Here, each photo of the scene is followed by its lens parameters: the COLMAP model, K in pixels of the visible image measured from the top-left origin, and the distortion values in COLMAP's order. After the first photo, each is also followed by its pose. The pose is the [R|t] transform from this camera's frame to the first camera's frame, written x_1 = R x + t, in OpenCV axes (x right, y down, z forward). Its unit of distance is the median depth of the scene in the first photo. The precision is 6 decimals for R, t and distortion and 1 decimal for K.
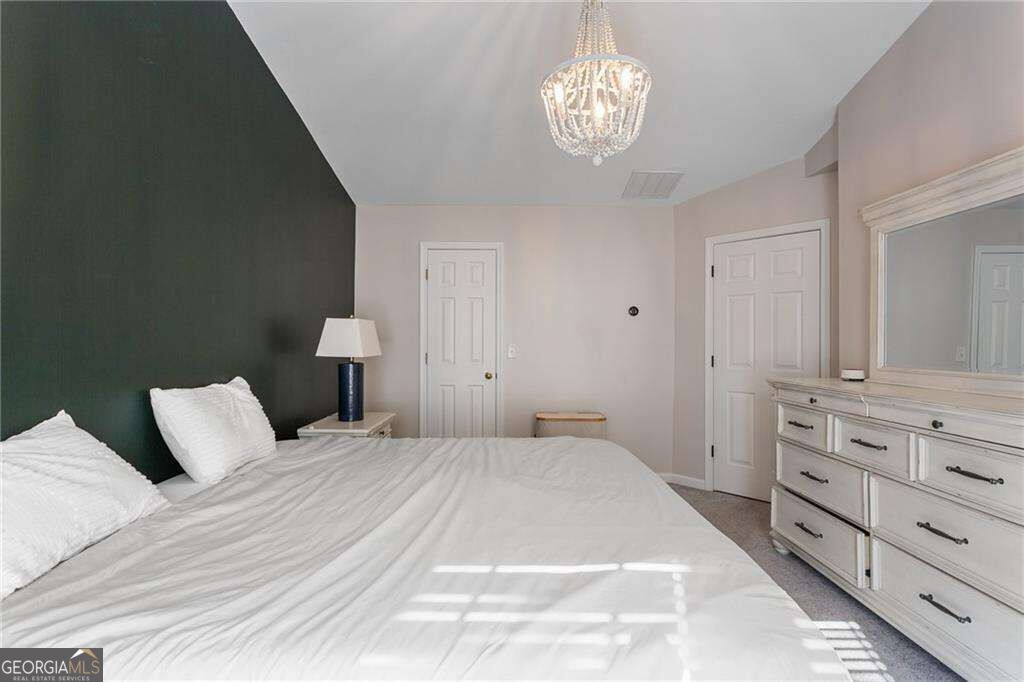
lens RADIAL K [[480.2, 0, 508.0], [0, 480.2, 339.6], [0, 0, 1]] dist [0.004415, -0.000286]
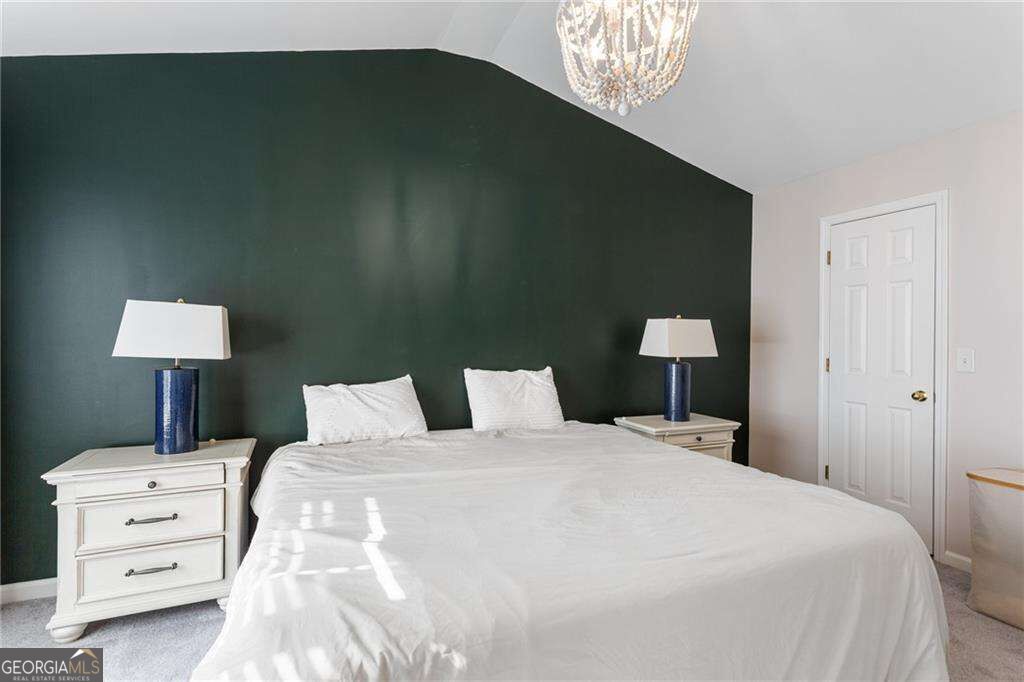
lens RADIAL K [[480.2, 0, 508.0], [0, 480.2, 339.6], [0, 0, 1]] dist [0.004415, -0.000286]
pose [[0.400639, 0.005409, -0.916220, 0.686774], [-0.009230, 0.999956, 0.001867, 0.001656], [0.916190, 0.007709, 0.400671, 0.423798]]
